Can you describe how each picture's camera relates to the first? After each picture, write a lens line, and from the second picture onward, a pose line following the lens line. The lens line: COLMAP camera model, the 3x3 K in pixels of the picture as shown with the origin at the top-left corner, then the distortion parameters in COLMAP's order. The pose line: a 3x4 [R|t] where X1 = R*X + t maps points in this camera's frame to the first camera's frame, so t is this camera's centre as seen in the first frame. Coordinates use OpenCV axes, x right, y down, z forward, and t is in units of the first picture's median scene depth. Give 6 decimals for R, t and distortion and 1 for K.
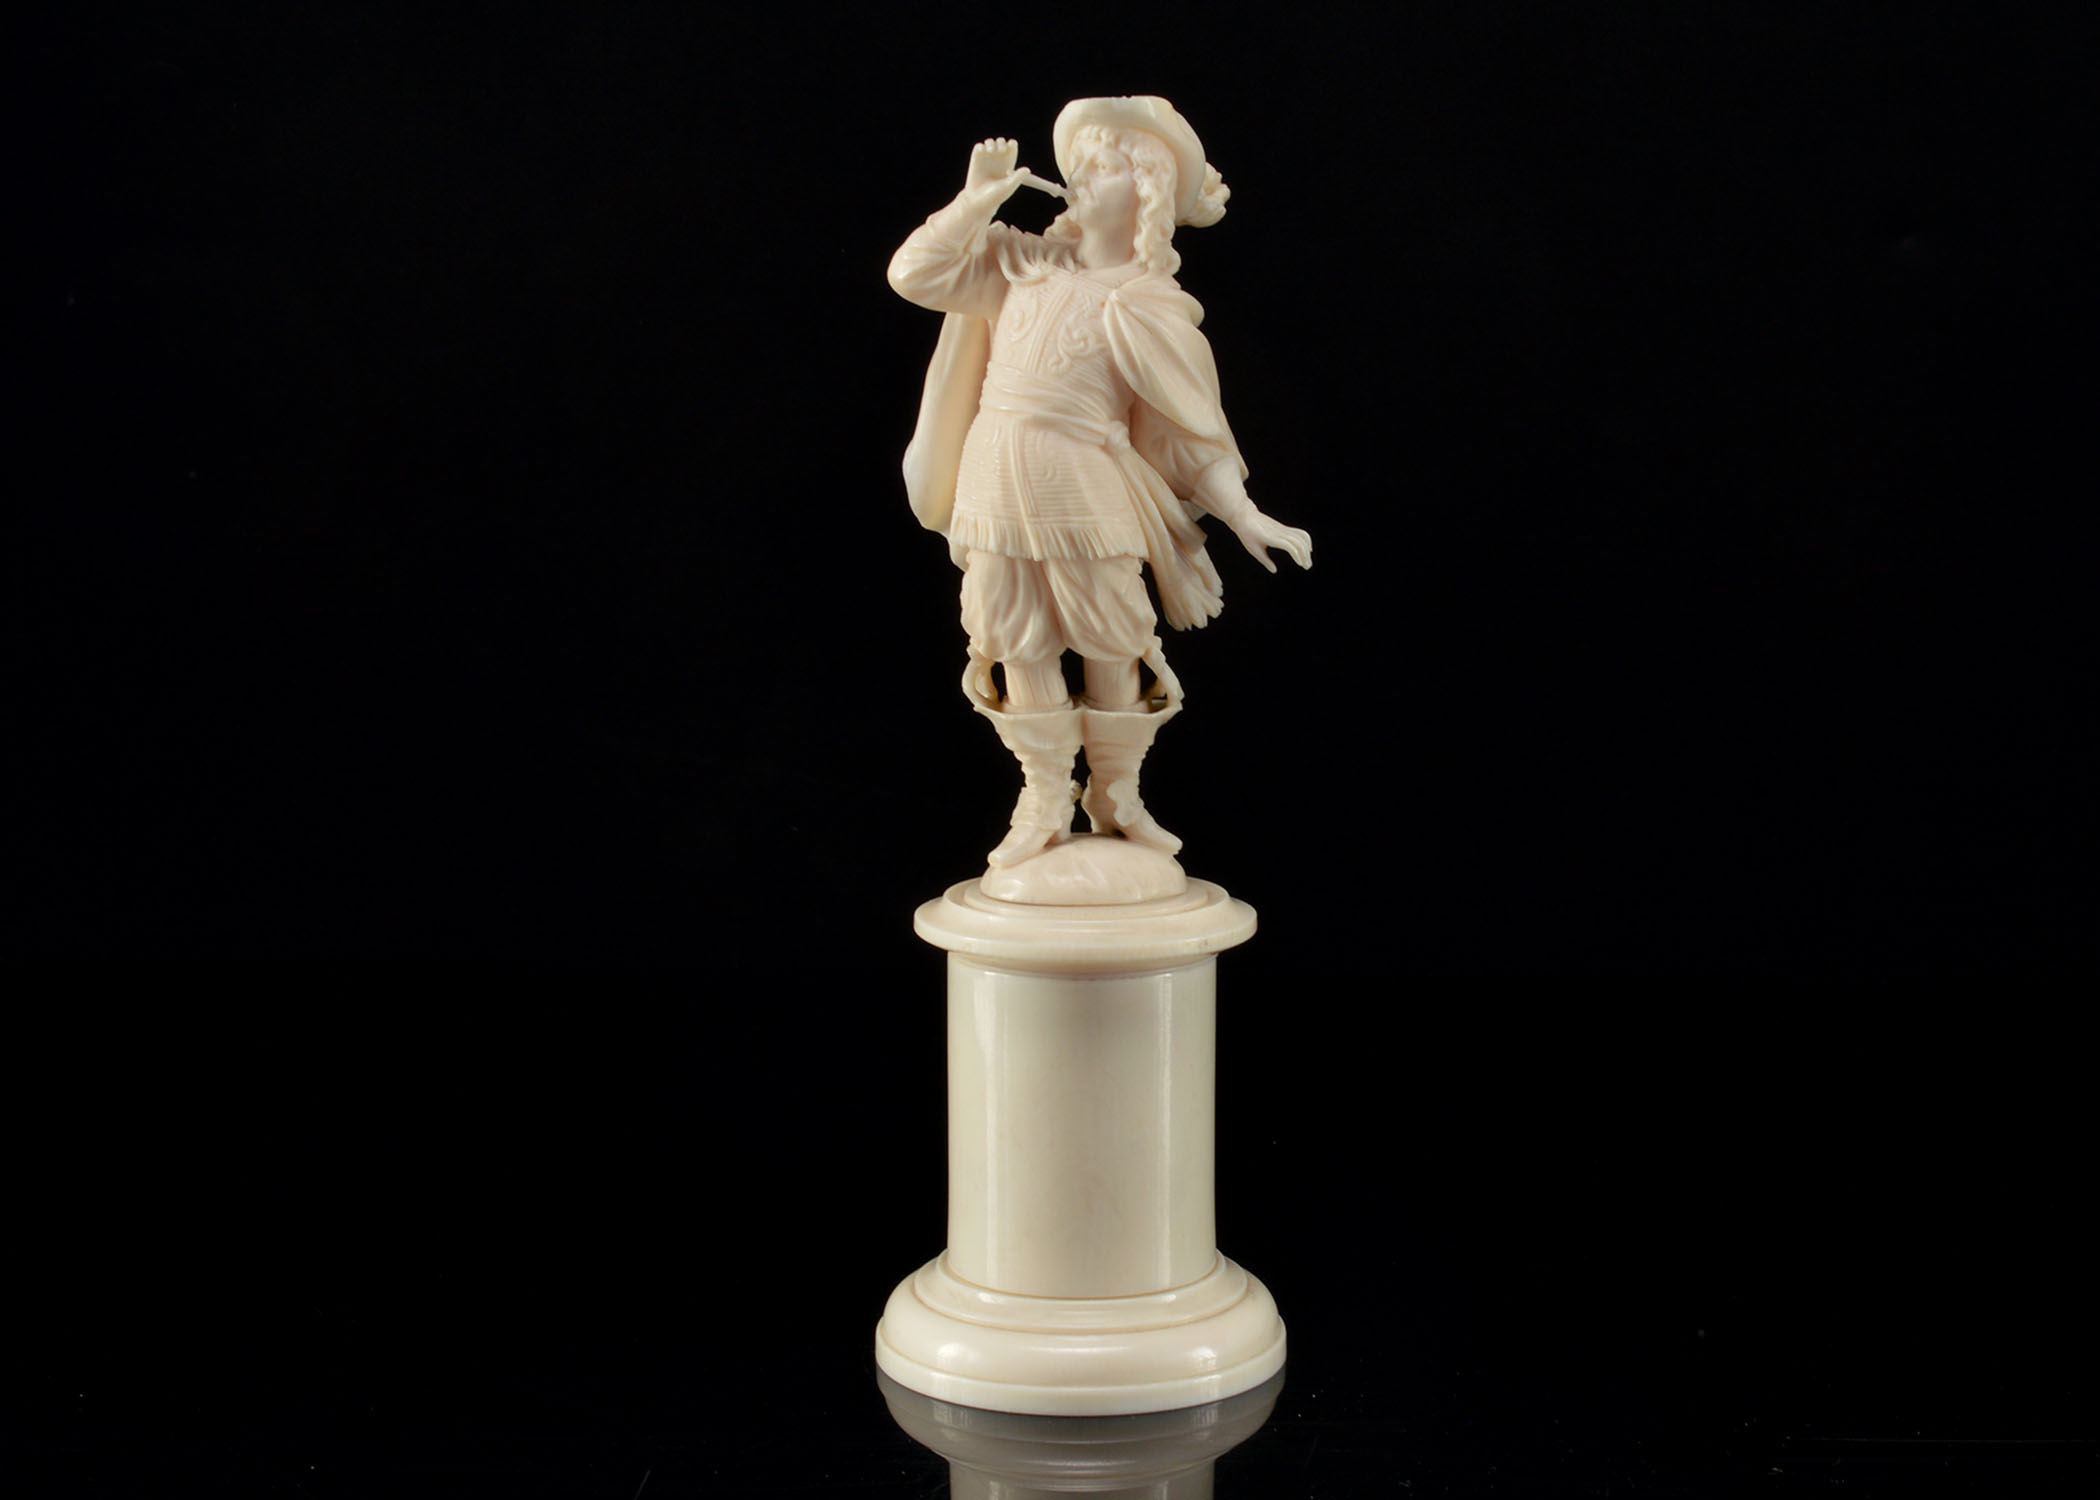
lens RADIAL K [[3295.3, 0, 1050.0], [0, 3295.3, 750.0], [0, 0, 1]] dist [0.002613, 0.002908]
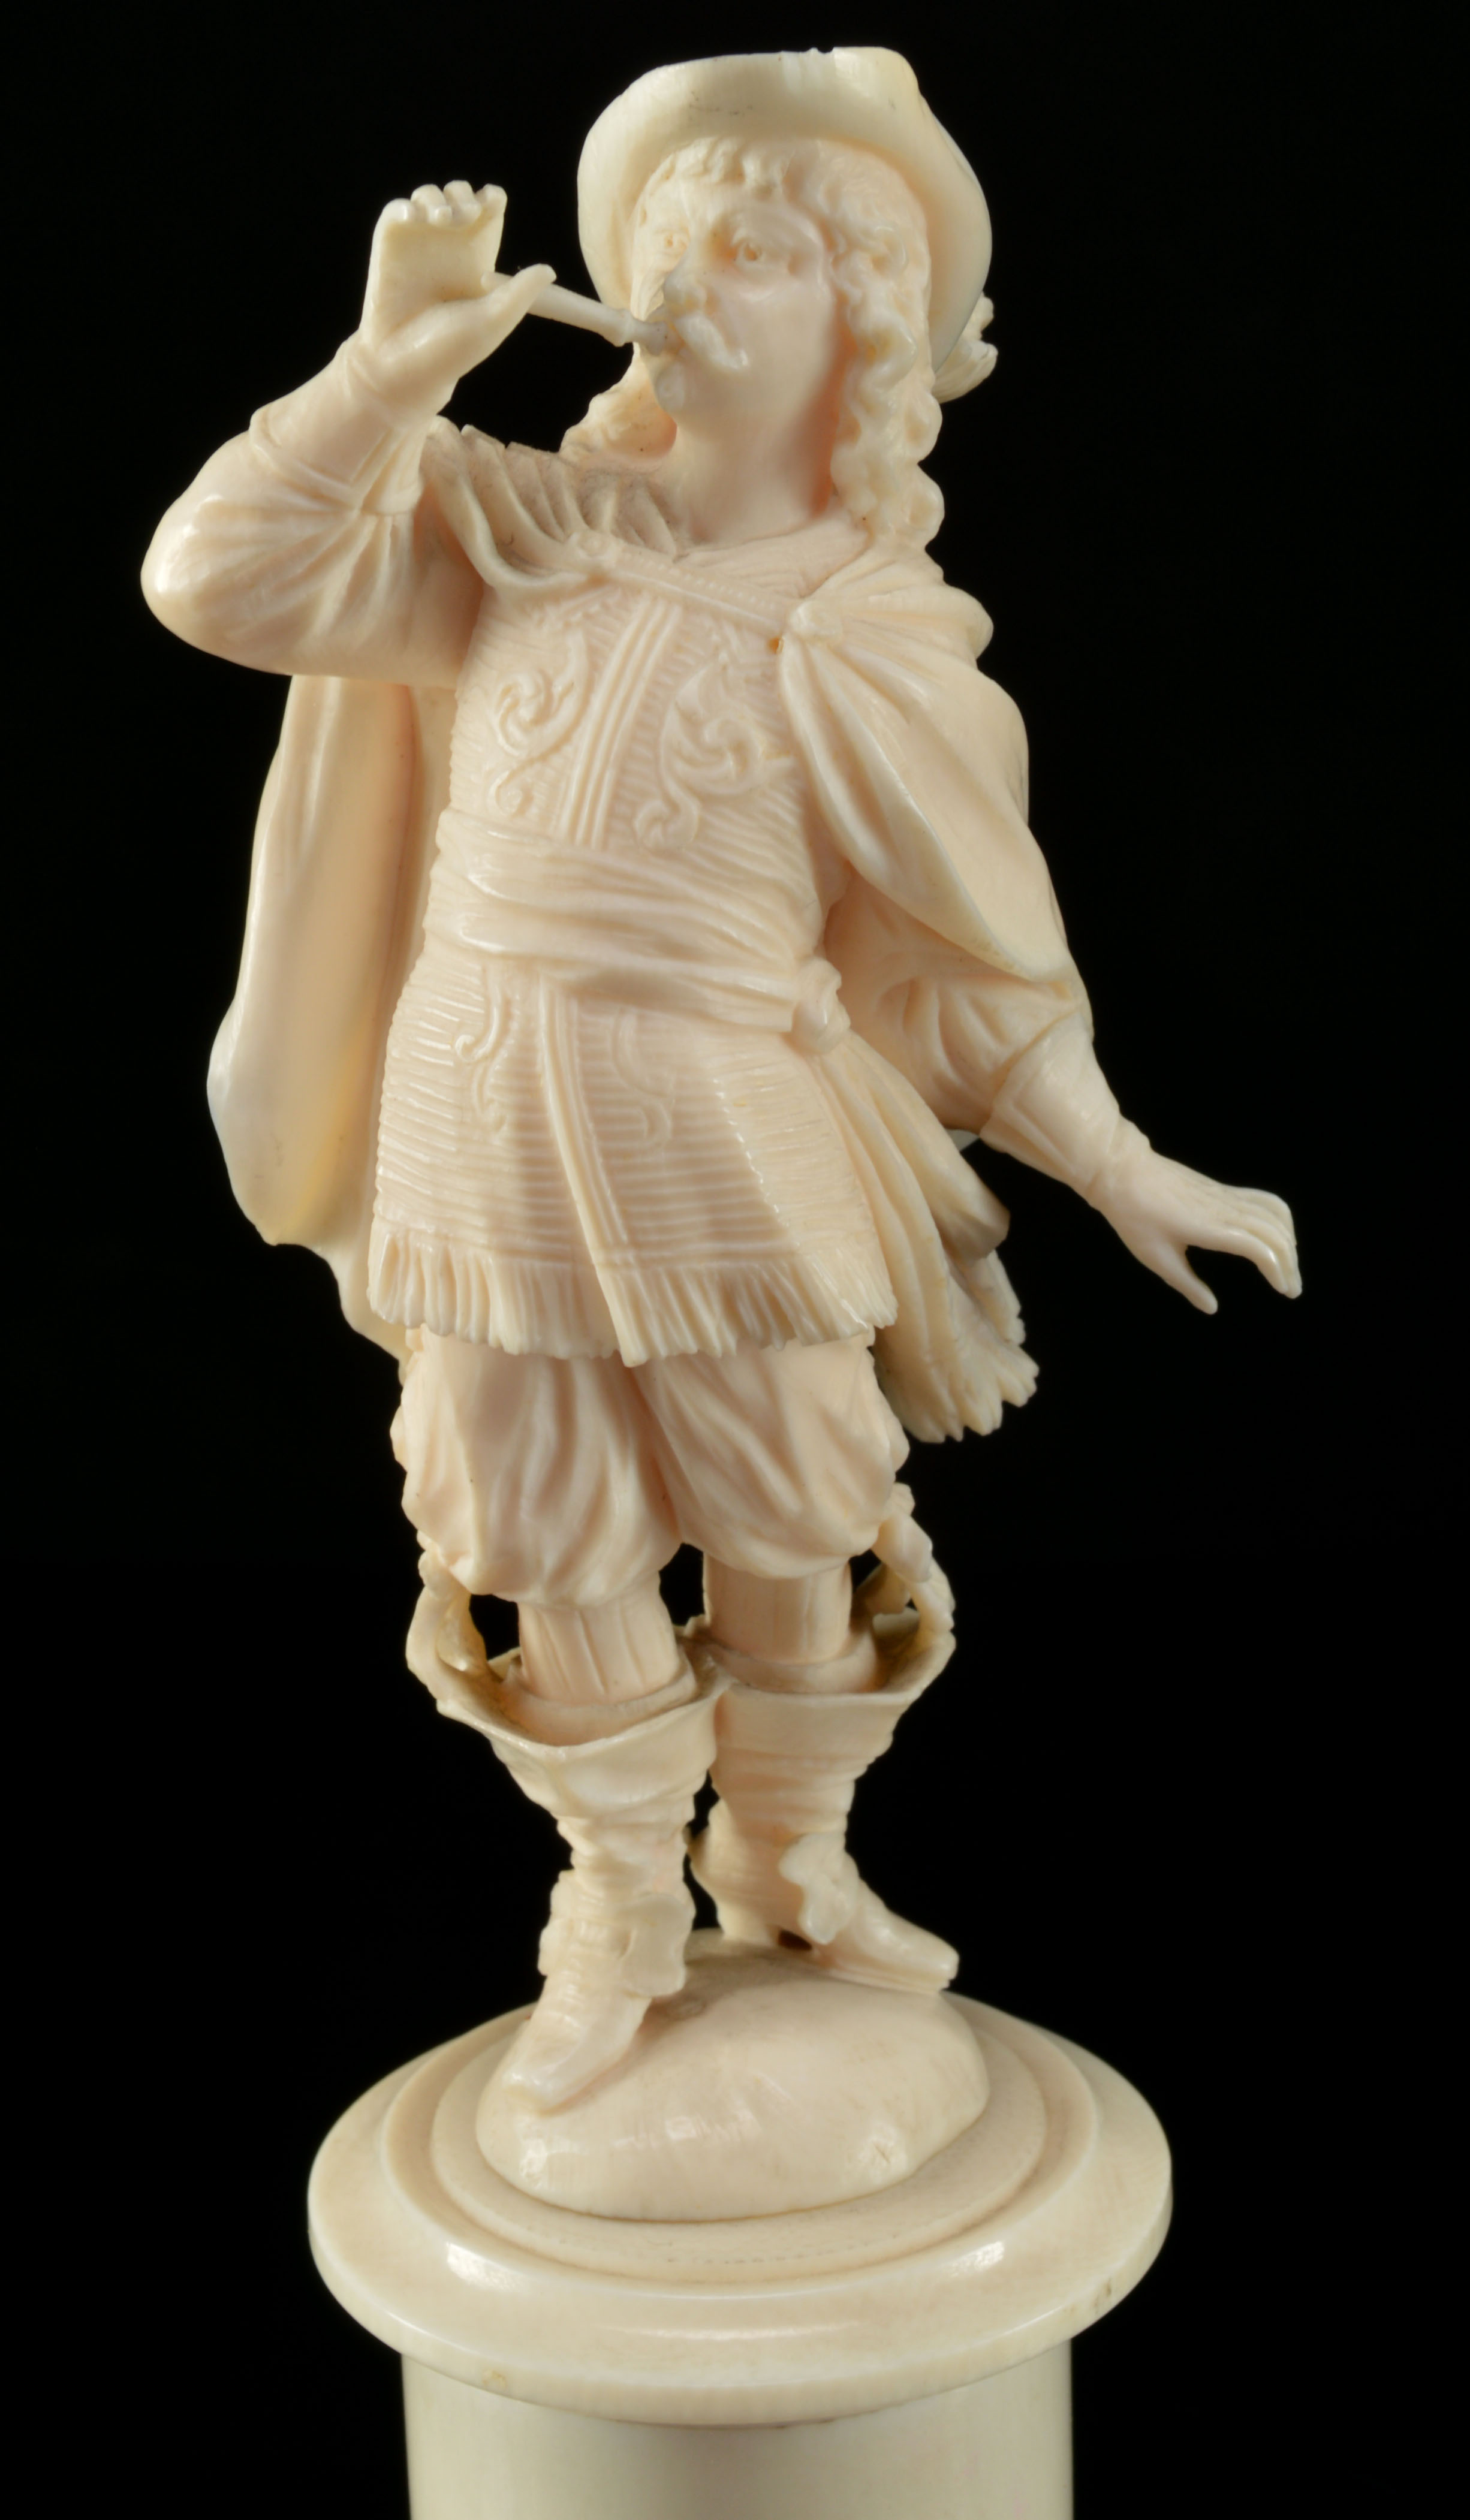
lens RADIAL K [[3898.2, 0, 735.0], [0, 3898.2, 1260.0], [0, 0, 1]] dist [-0.039496, -0.079042]
pose [[0.982571, -0.078147, 0.168664, -0.062726], [0.064969, 0.994488, 0.082292, -0.101219], [-0.174165, -0.069900, 0.982232, 0.566973]]
